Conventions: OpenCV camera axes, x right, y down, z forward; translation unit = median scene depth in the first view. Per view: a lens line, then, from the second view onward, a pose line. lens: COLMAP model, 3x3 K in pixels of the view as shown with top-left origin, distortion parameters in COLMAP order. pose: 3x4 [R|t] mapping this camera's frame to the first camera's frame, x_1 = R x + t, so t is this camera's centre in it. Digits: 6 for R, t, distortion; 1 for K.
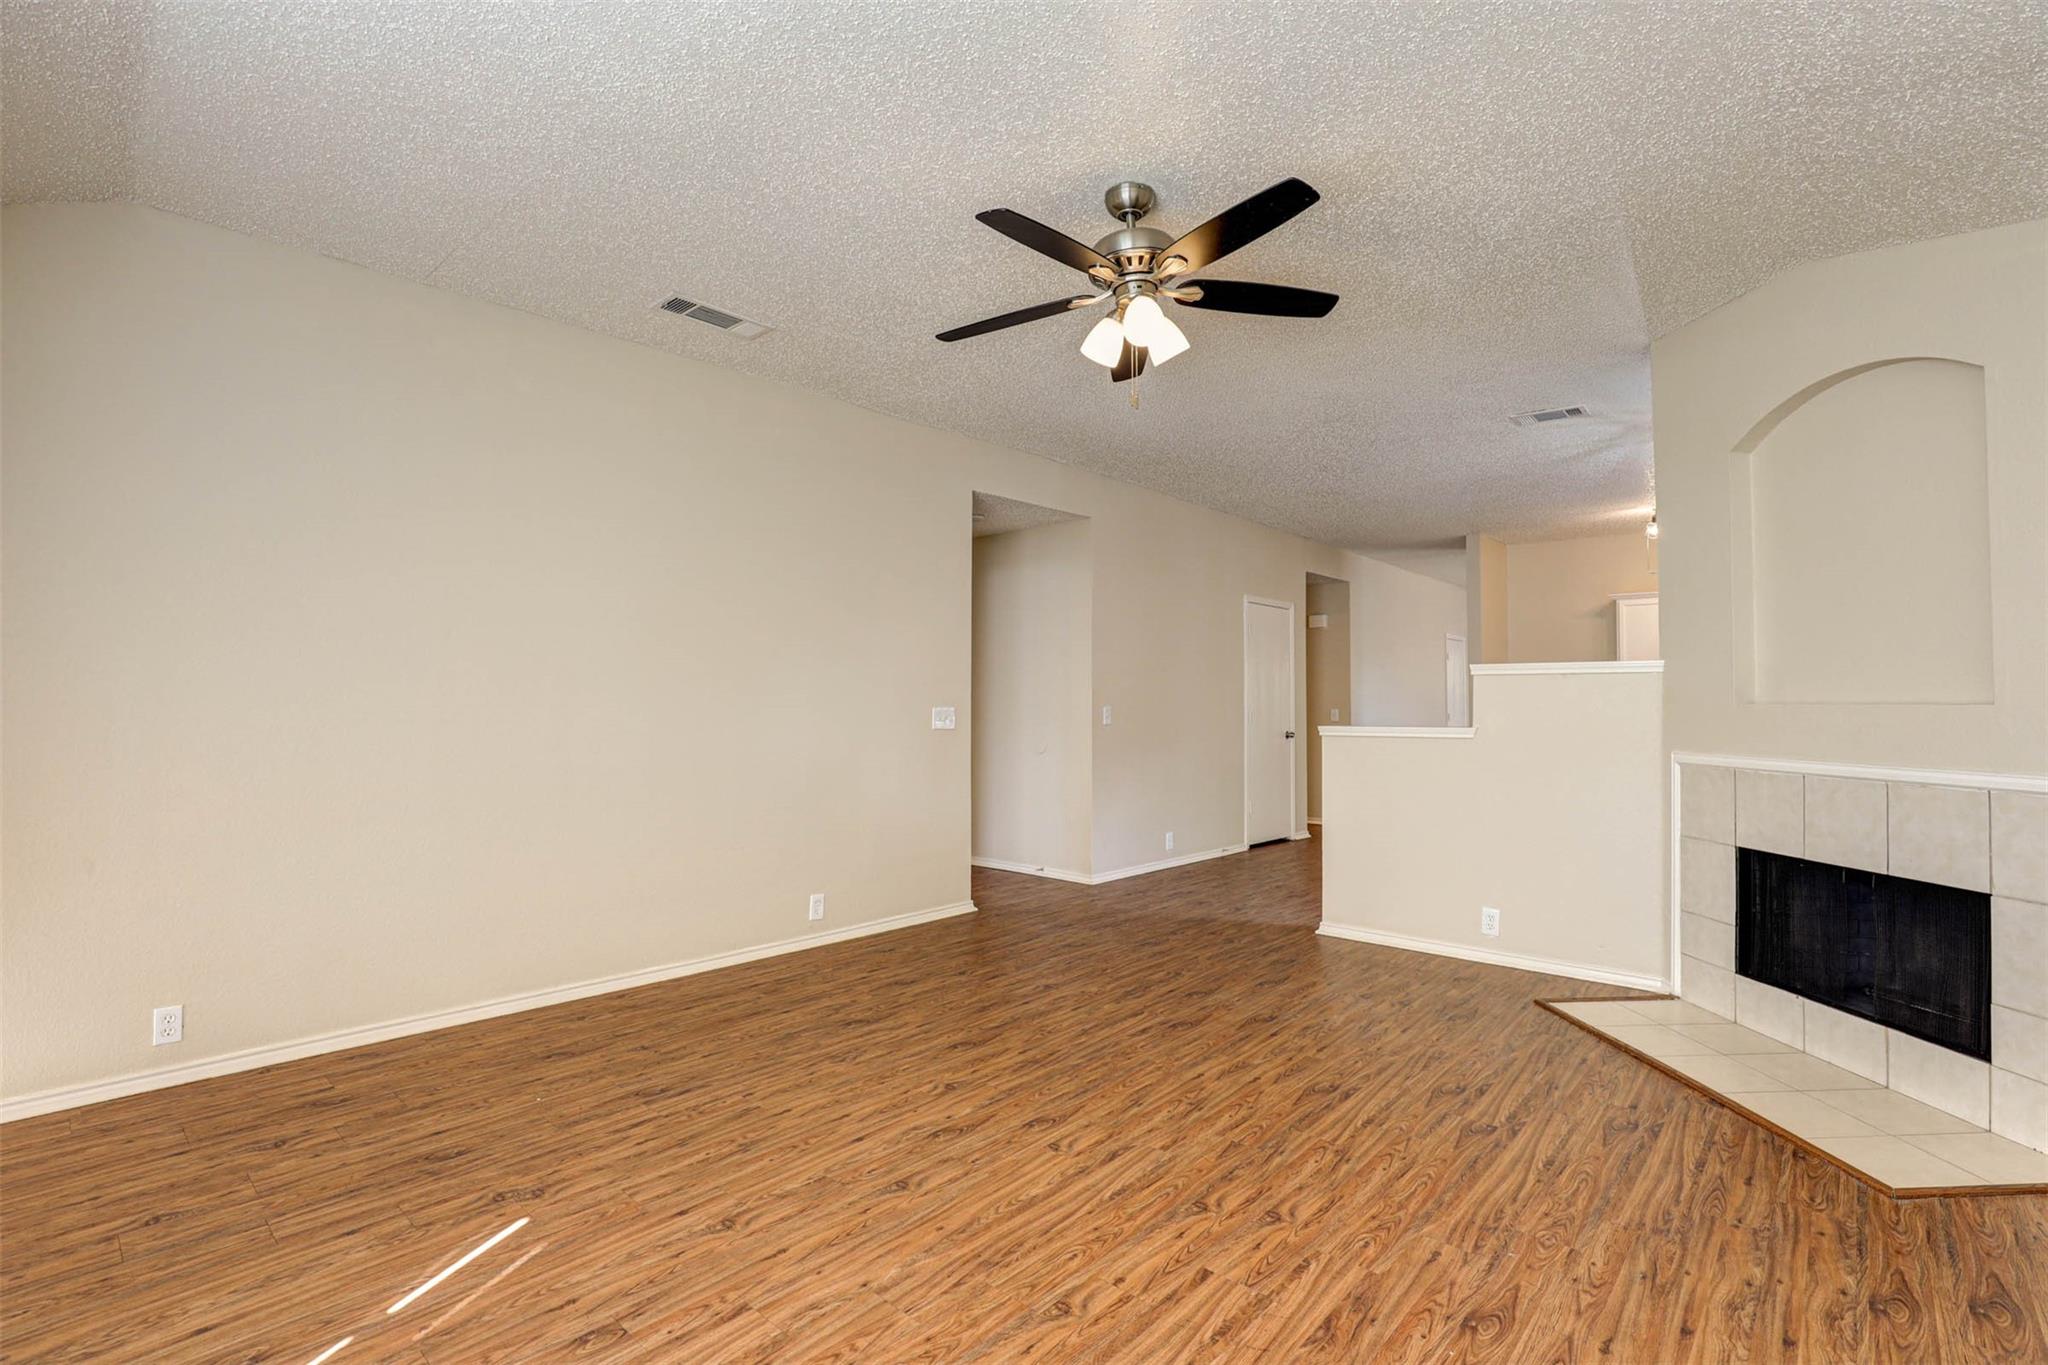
lens RADIAL K [[931.5, 0, 1020.8], [0, 931.5, 703.3], [0, 0, 1]] dist [-0.018228, 0.000196]
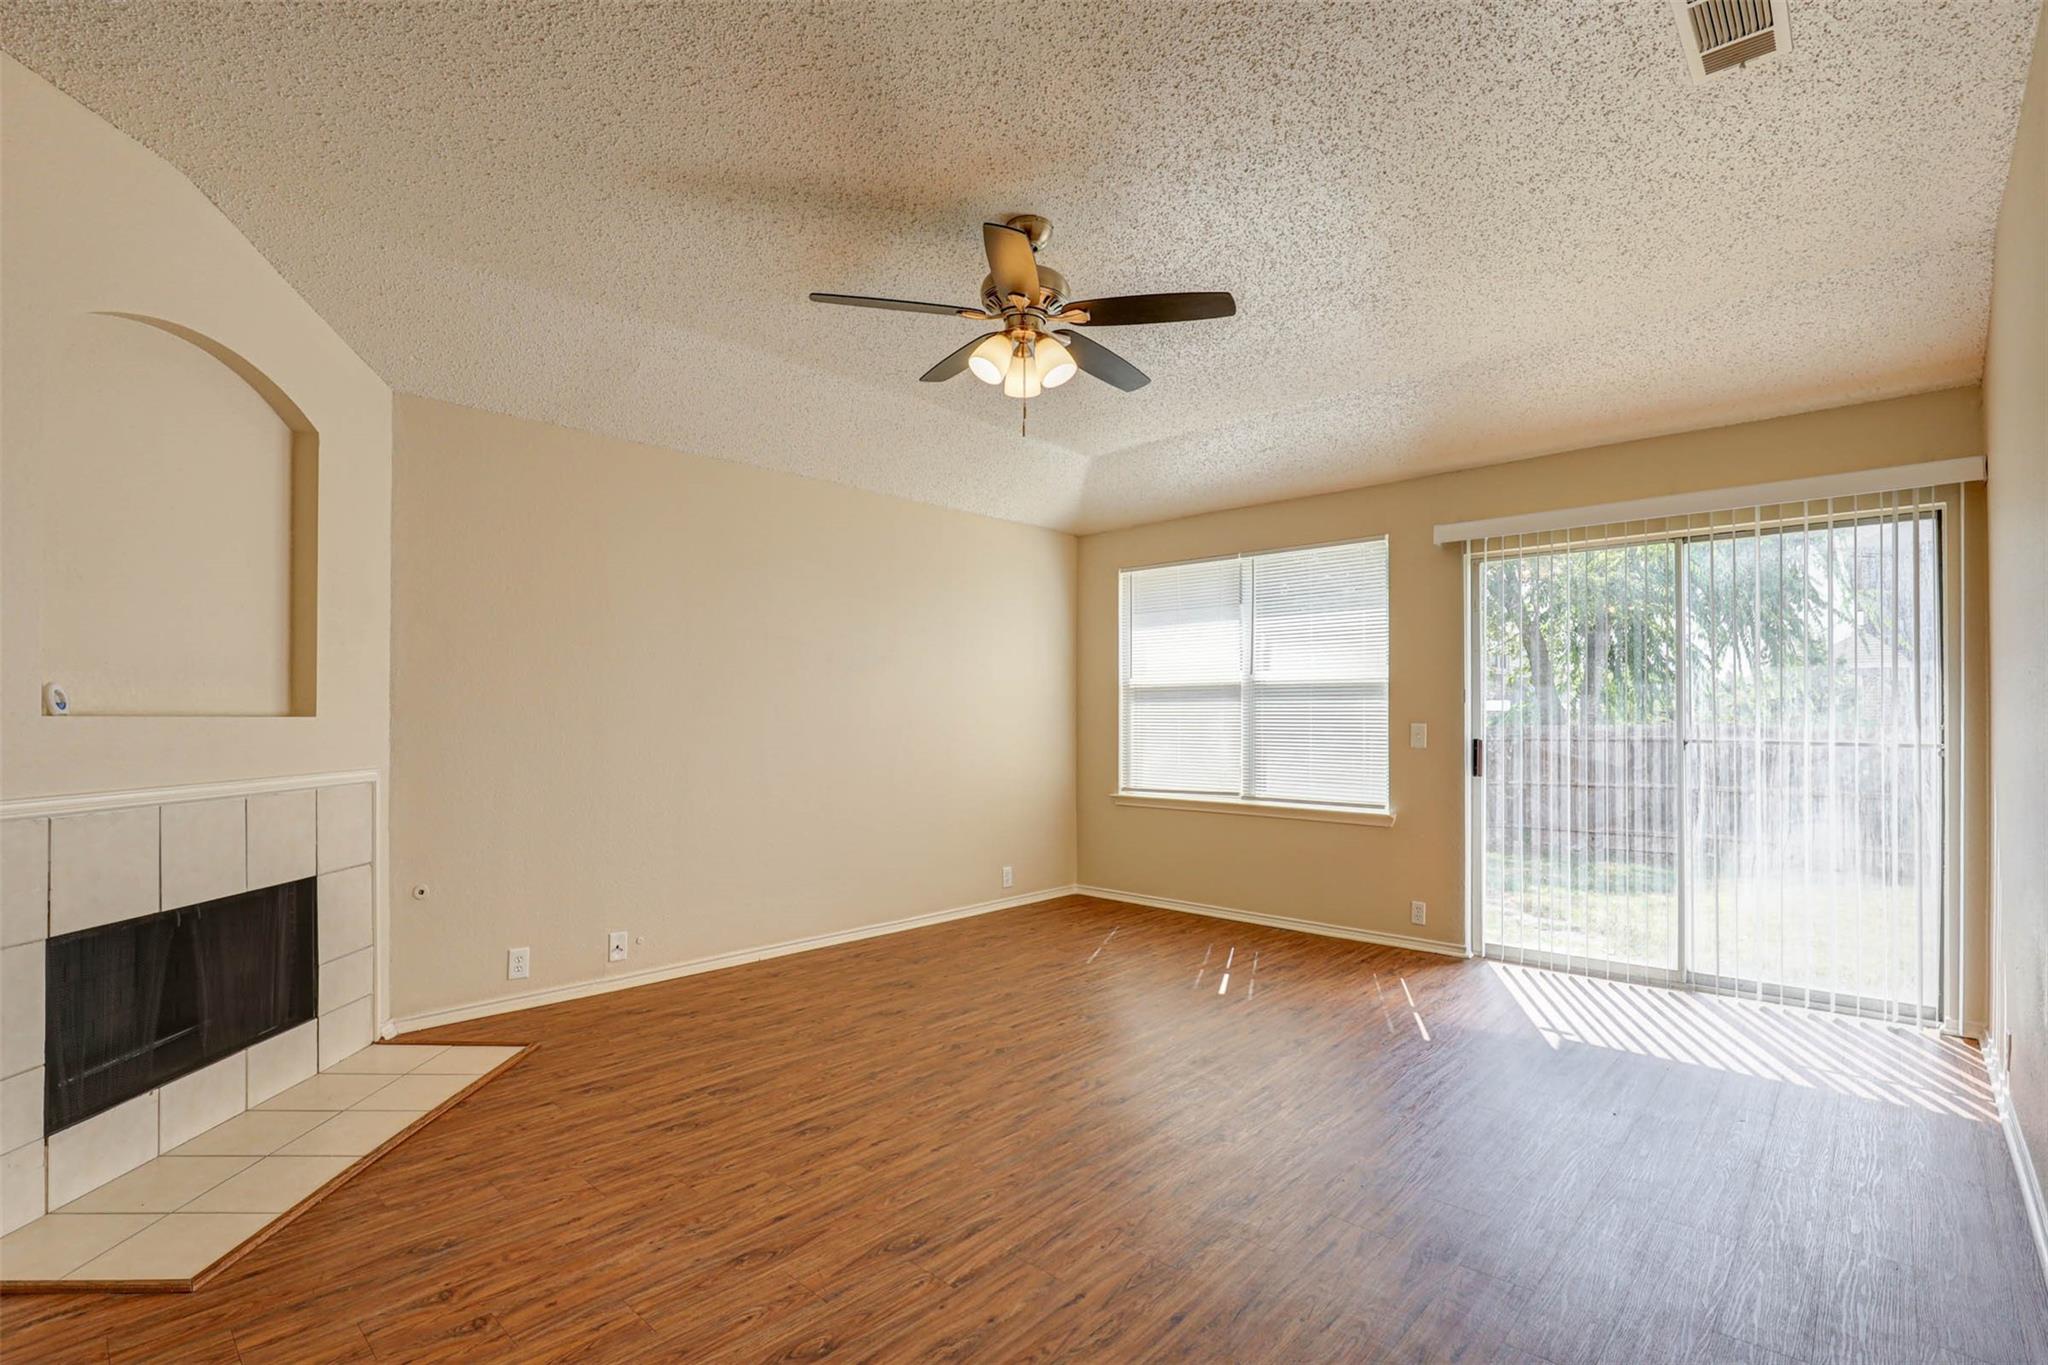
lens RADIAL K [[931.5, 0, 1020.8], [0, 931.5, 703.3], [0, 0, 1]] dist [-0.018228, 0.000196]
pose [[-0.999828, 0.000012, 0.018563, 0.105943], [-0.000194, 0.999938, -0.011098, -0.004125], [-0.018562, -0.011100, -0.999766, 2.000968]]
